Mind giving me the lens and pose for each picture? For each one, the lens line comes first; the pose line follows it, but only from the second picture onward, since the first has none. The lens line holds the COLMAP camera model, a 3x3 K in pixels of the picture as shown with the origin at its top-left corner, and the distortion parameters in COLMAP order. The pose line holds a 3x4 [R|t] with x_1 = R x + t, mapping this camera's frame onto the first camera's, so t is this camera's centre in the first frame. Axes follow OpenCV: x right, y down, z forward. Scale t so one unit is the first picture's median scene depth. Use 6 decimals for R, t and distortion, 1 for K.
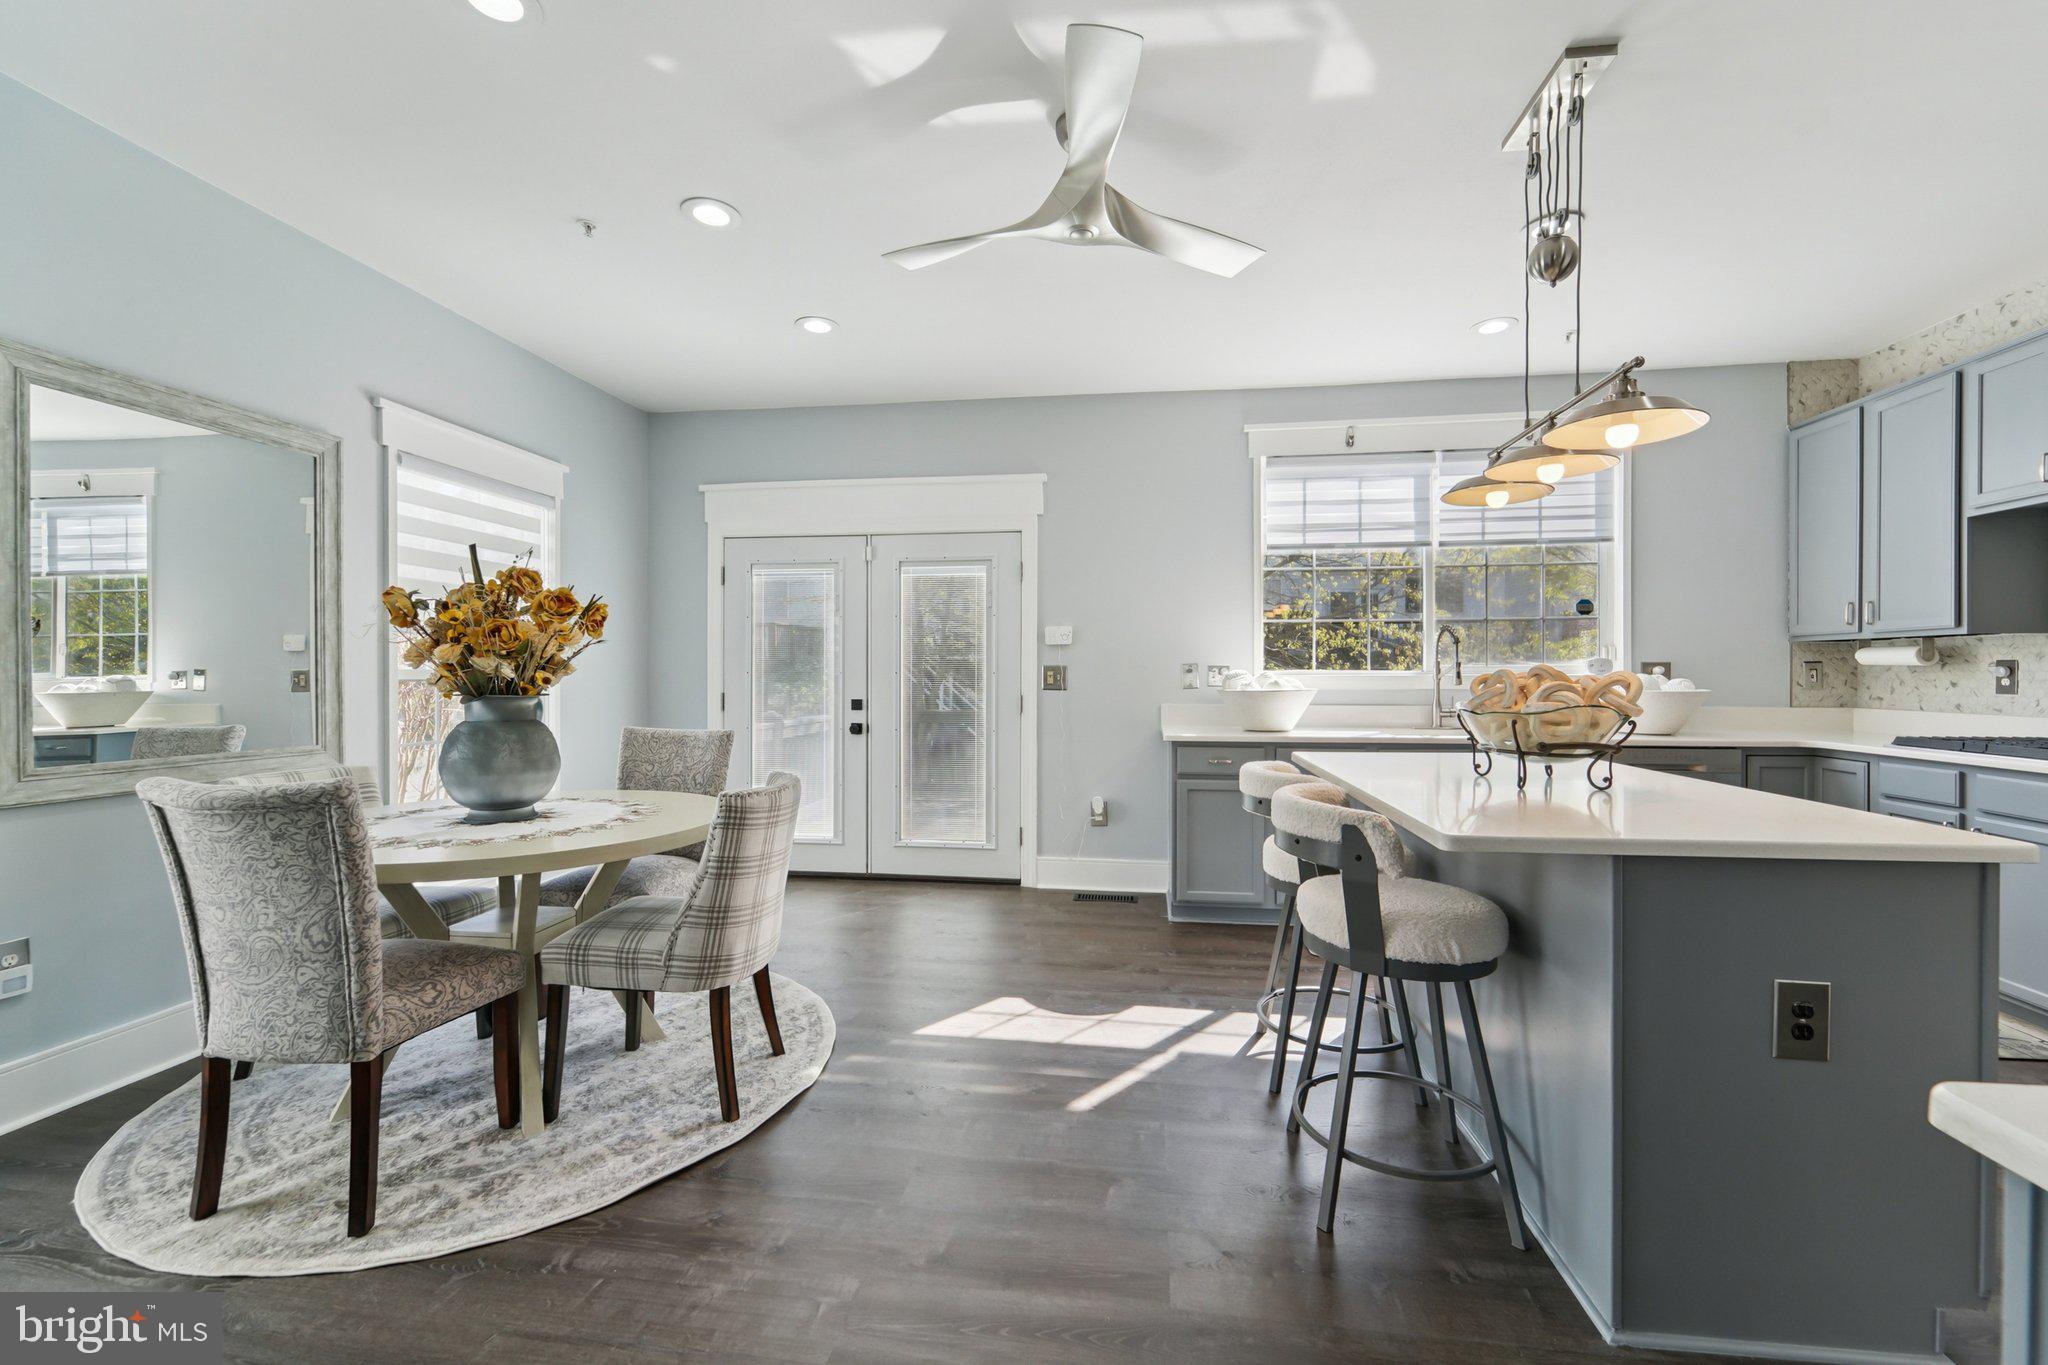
lens RADIAL K [[836.6, 0, 1030.1], [0, 836.6, 681.0], [0, 0, 1]] dist [0.000663, 0.000080]
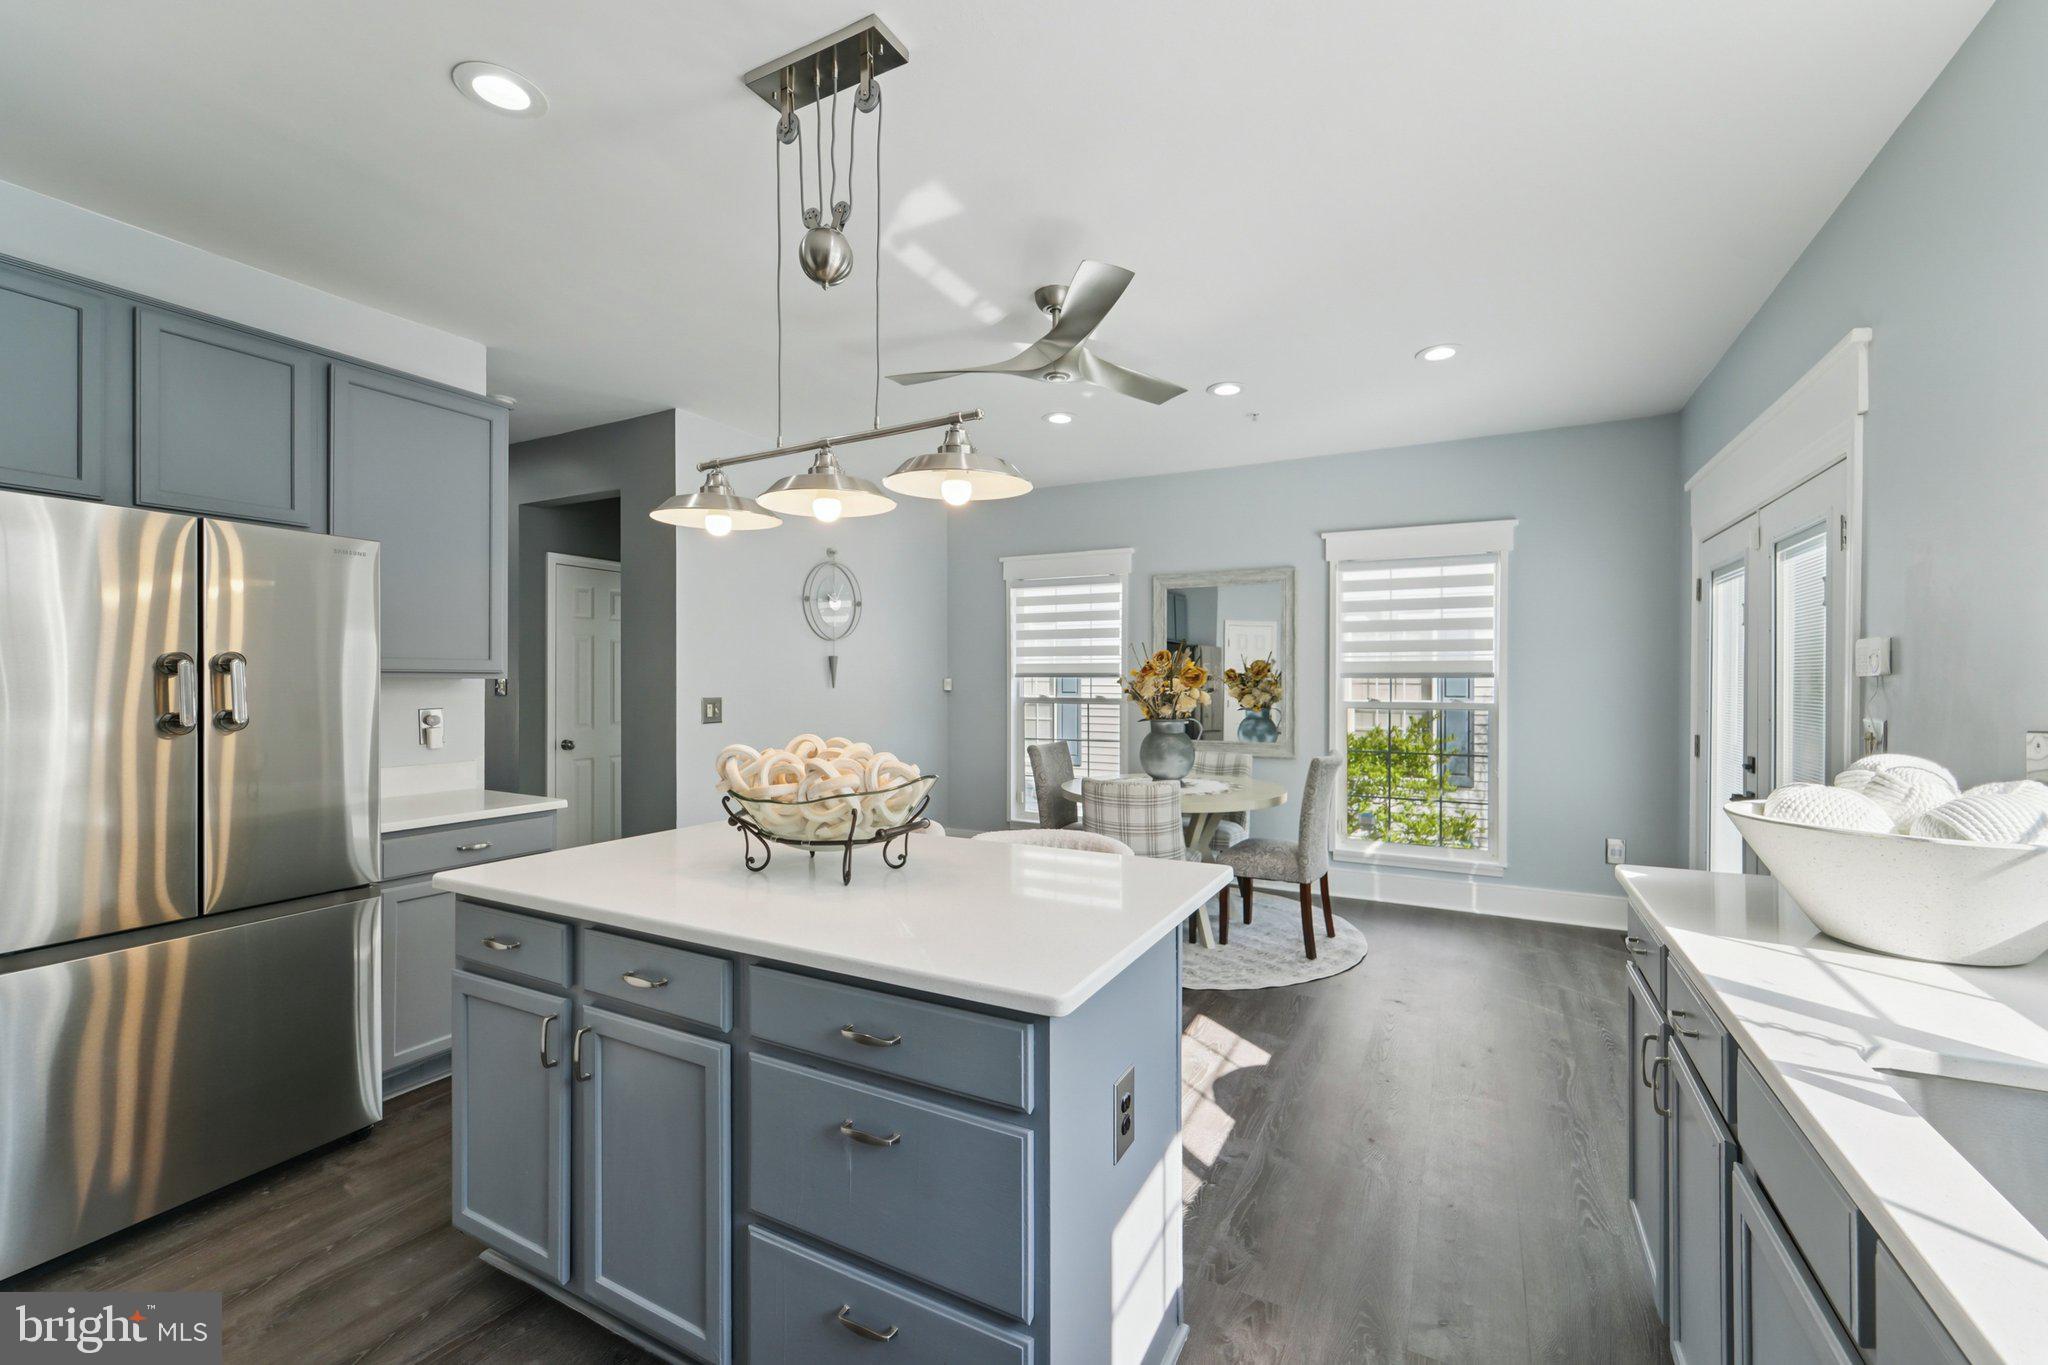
lens RADIAL K [[828.9, 0, 1022.3], [0, 828.9, 662.5], [0, 0, 1]] dist [-0.000153, -0.000078]
pose [[-0.348172, -0.028089, -0.937010, 1.010177], [-0.011862, 0.999603, -0.025558, -0.045480], [0.937356, 0.002216, -0.348367, 1.111284]]
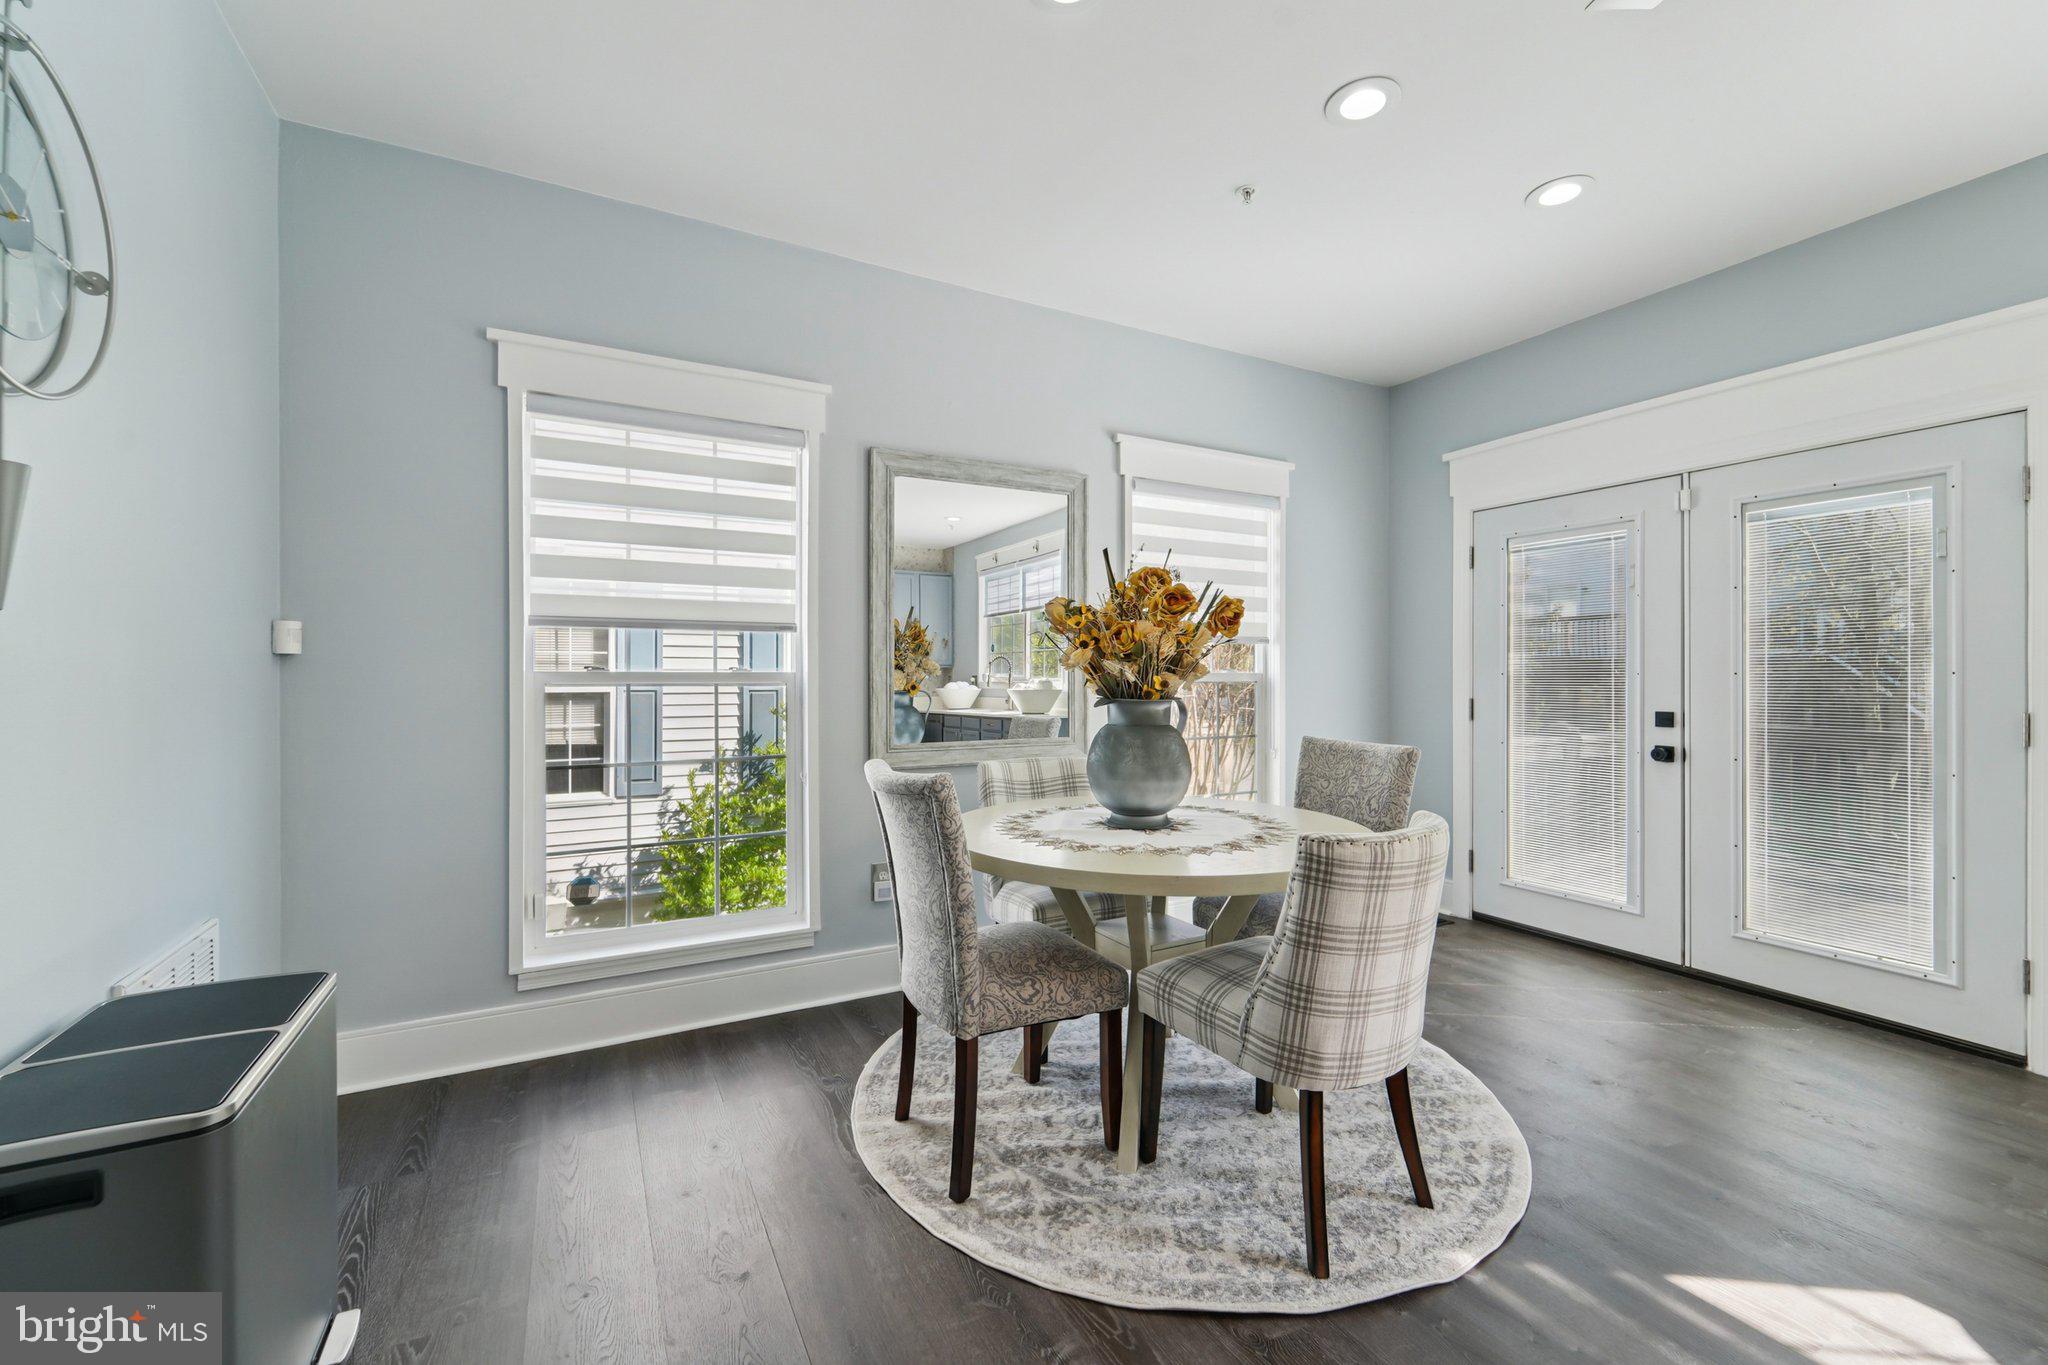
lens RADIAL K [[832.2, 0, 1027.8], [0, 832.2, 675.6], [0, 0, 1]] dist [0.001143, -0.000081]
pose [[0.587414, -0.003207, -0.809280, 0.070303], [-0.003728, 0.999971, -0.006668, -0.002685], [0.809278, 0.006934, 0.587385, 0.263122]]
